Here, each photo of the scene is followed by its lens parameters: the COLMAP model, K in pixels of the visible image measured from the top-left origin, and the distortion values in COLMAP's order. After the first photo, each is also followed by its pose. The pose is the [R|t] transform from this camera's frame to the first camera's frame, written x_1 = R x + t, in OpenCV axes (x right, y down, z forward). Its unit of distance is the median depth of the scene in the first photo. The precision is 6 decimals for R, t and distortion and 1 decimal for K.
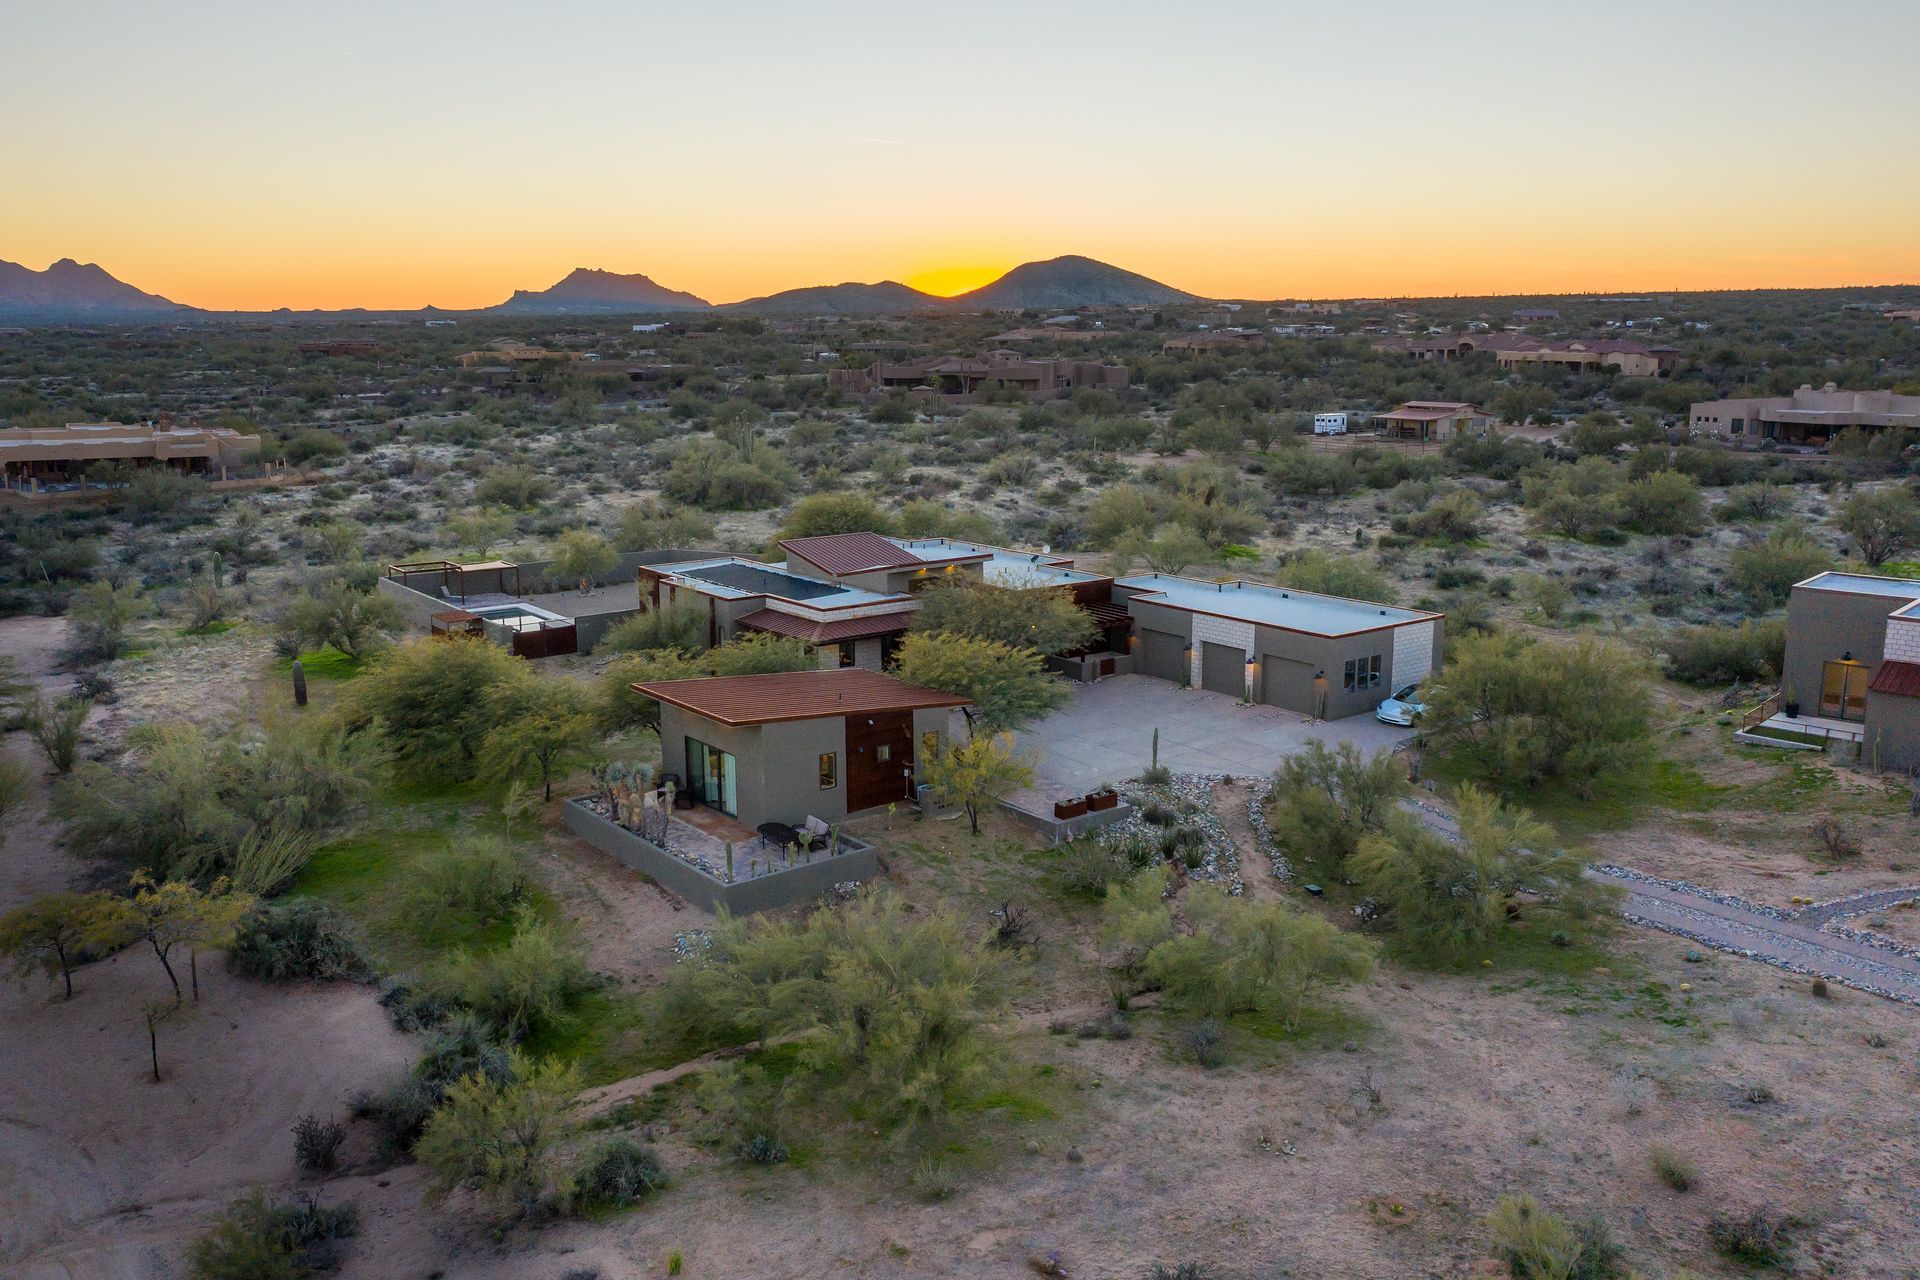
lens RADIAL K [[1611.0, 0, 960.0], [0, 1611.0, 640.0], [0, 0, 1]] dist [-0.003184, 0.002891]
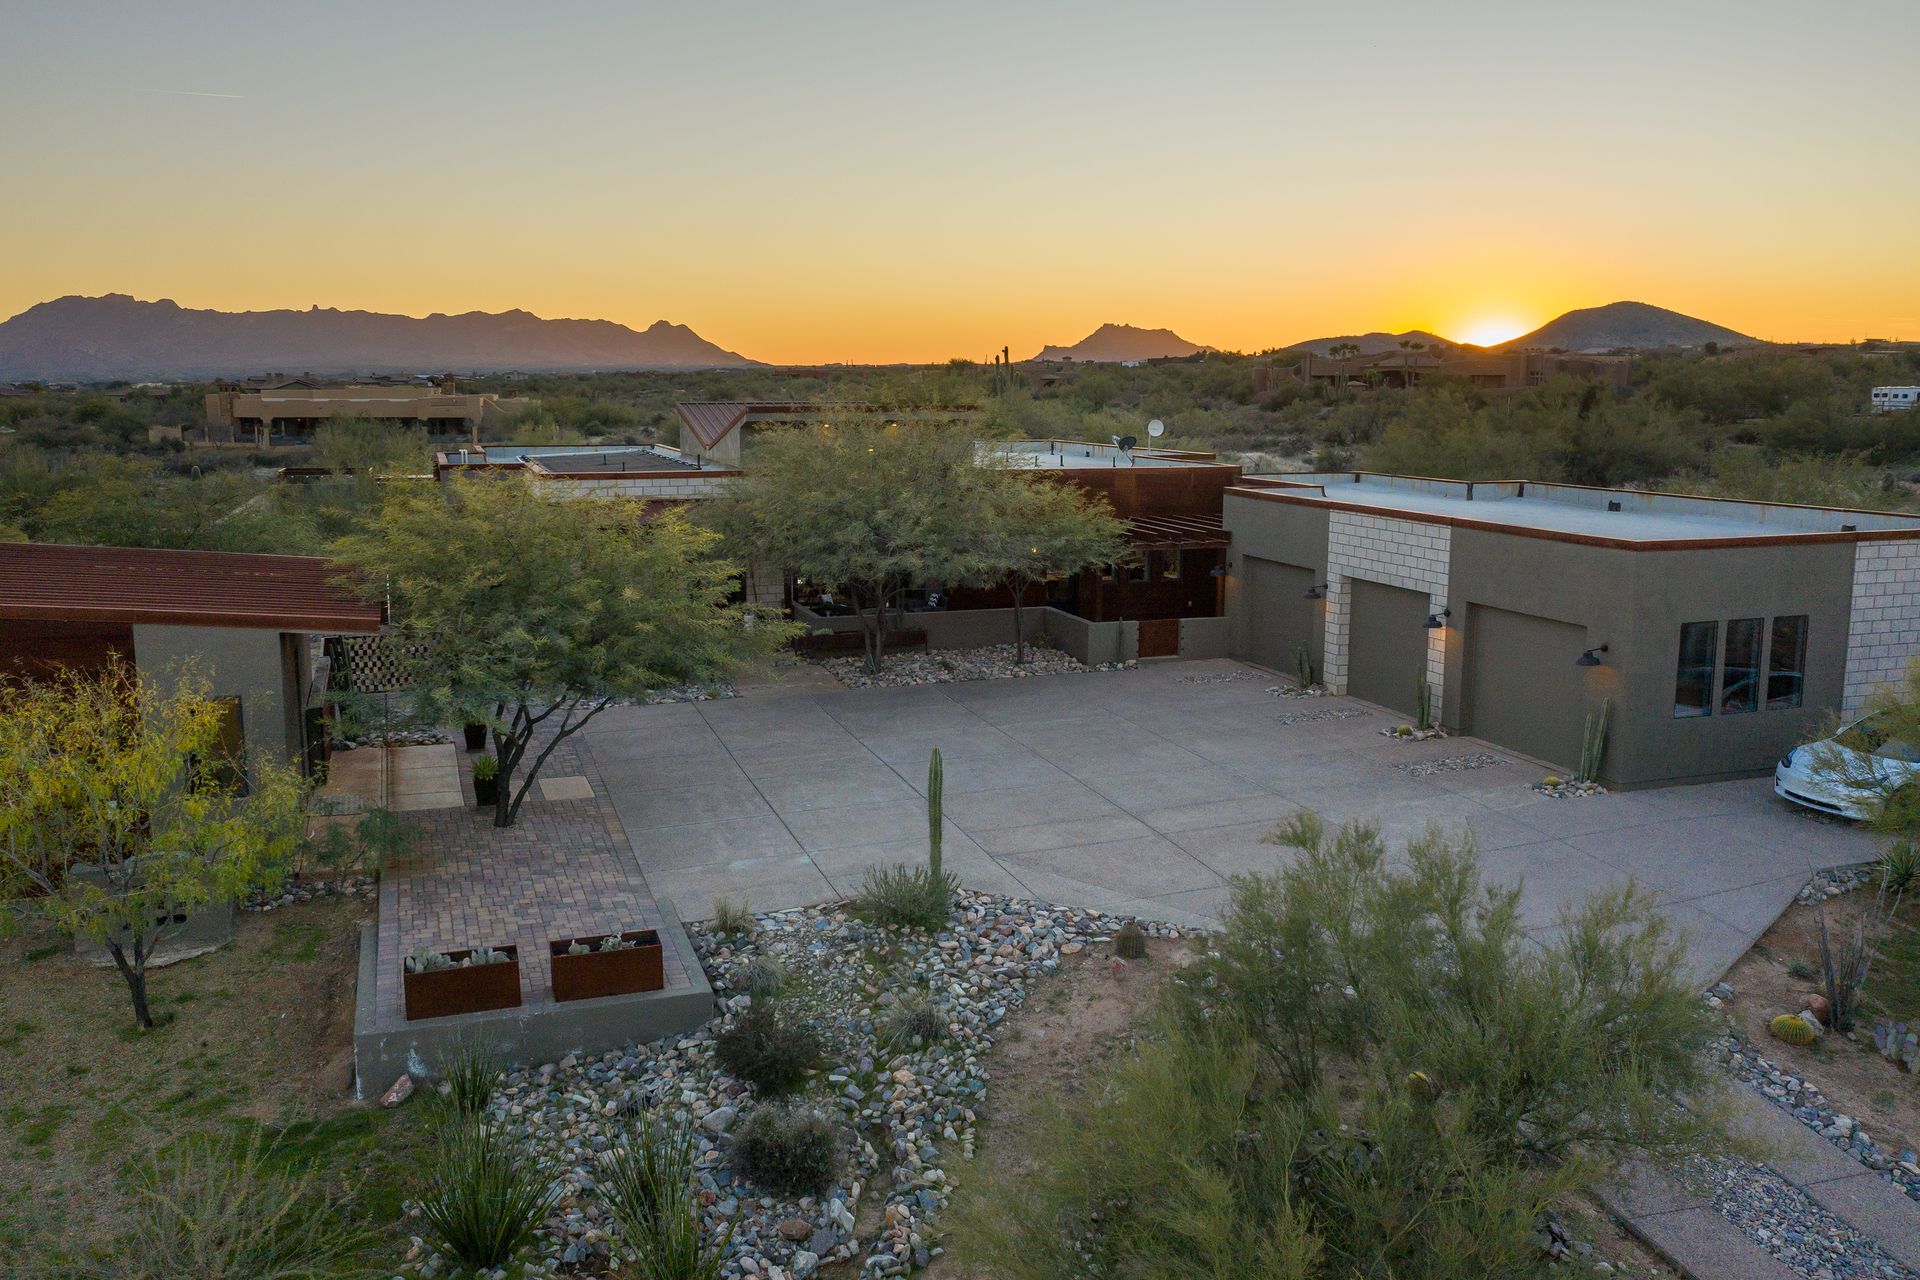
lens RADIAL K [[1611.0, 0, 960.0], [0, 1611.0, 640.0], [0, 0, 1]] dist [-0.003184, 0.002891]
pose [[0.947667, 0.056099, -0.314293, 0.188282], [-0.067954, 0.997326, -0.026881, 0.034633], [0.311945, 0.046832, 0.948945, 0.584972]]
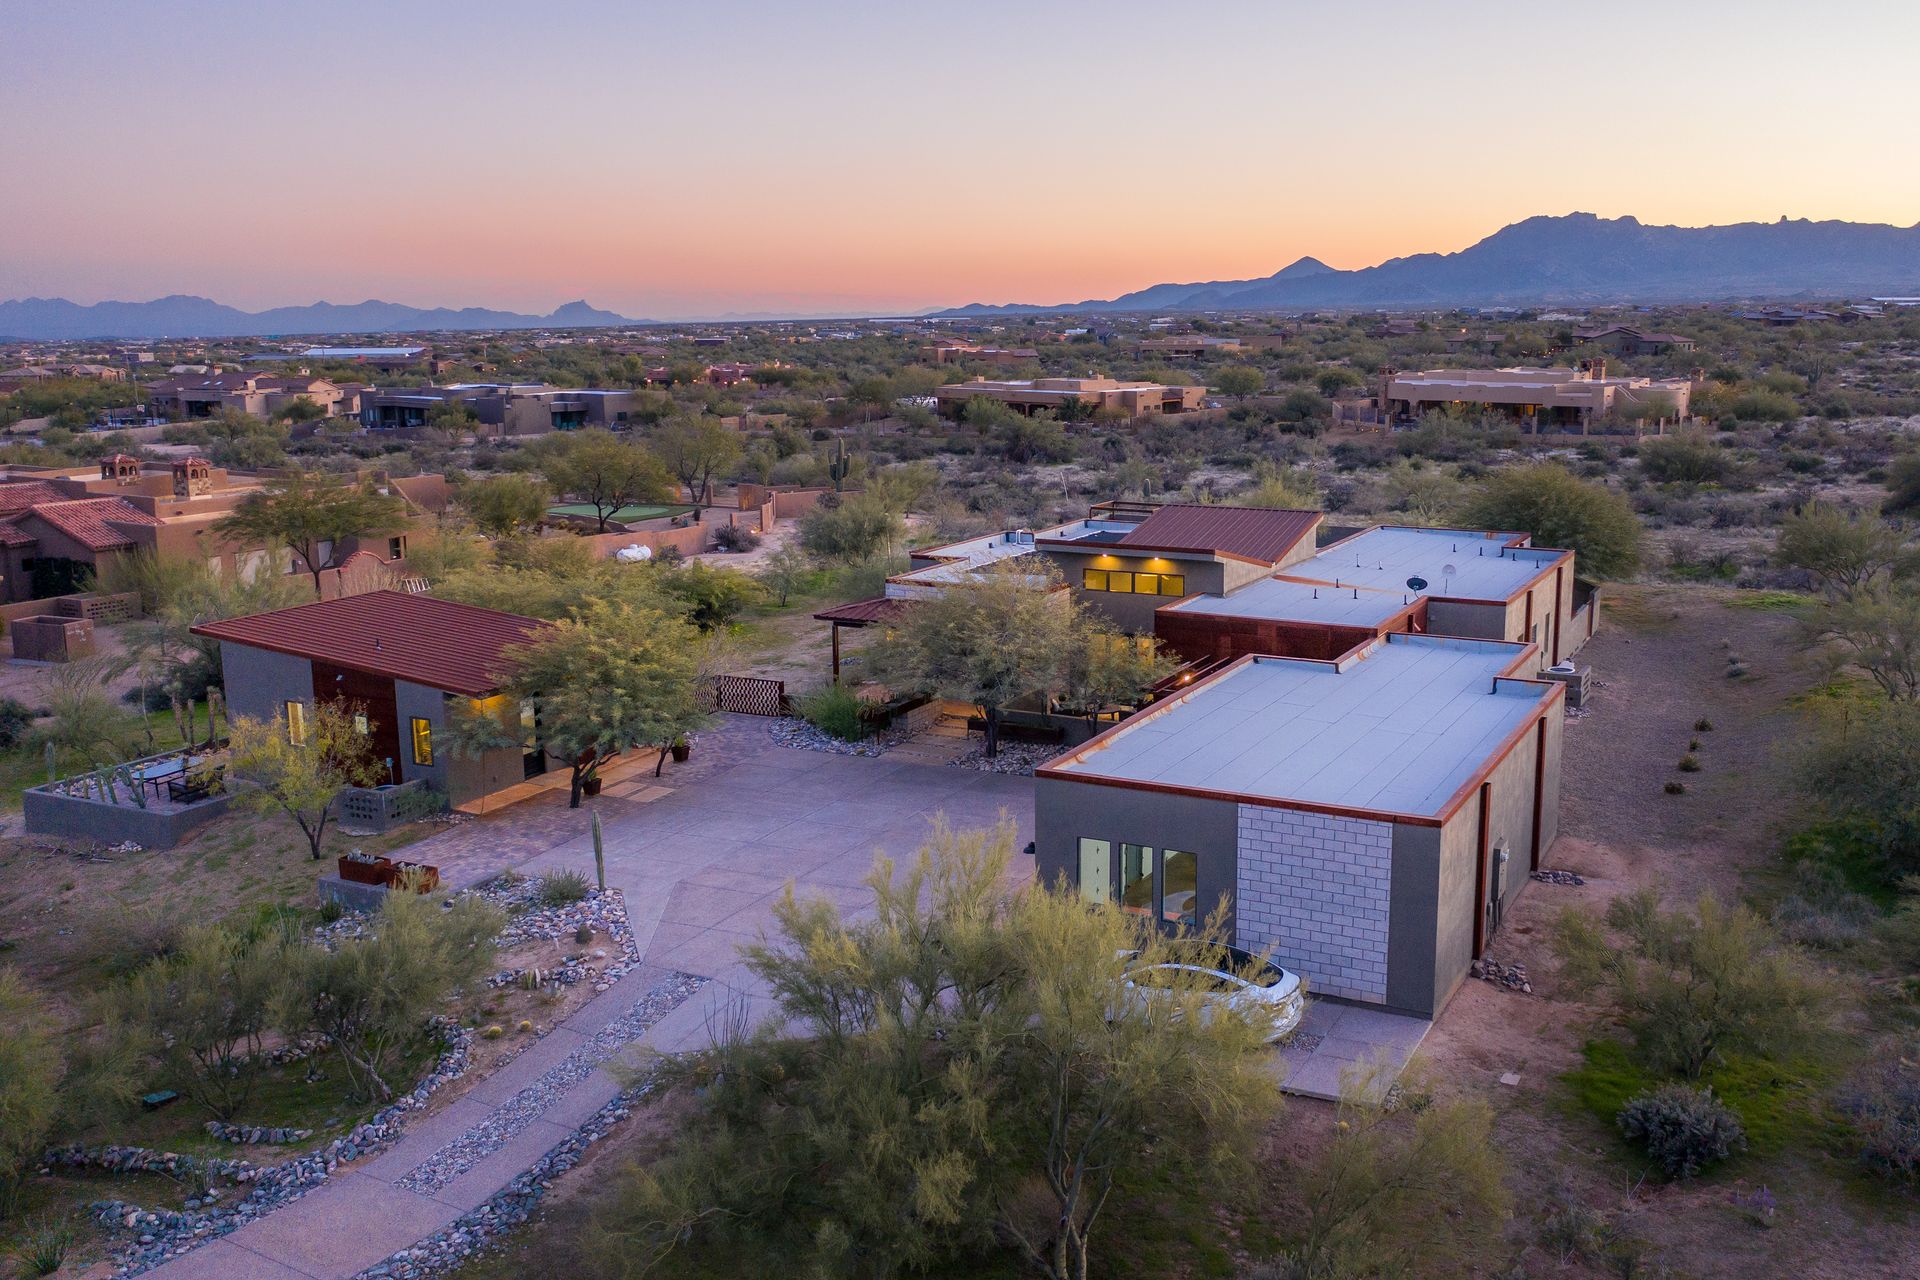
lens RADIAL K [[1753.4, 0, 960.0], [0, 1753.4, 640.0], [0, 0, 1]] dist [0.004160, 0.002342]
pose [[0.413867, 0.174630, -0.893431, 0.579414], [-0.173699, 0.978546, 0.110803, -0.074010], [0.893612, 0.109330, 0.435320, 0.692288]]
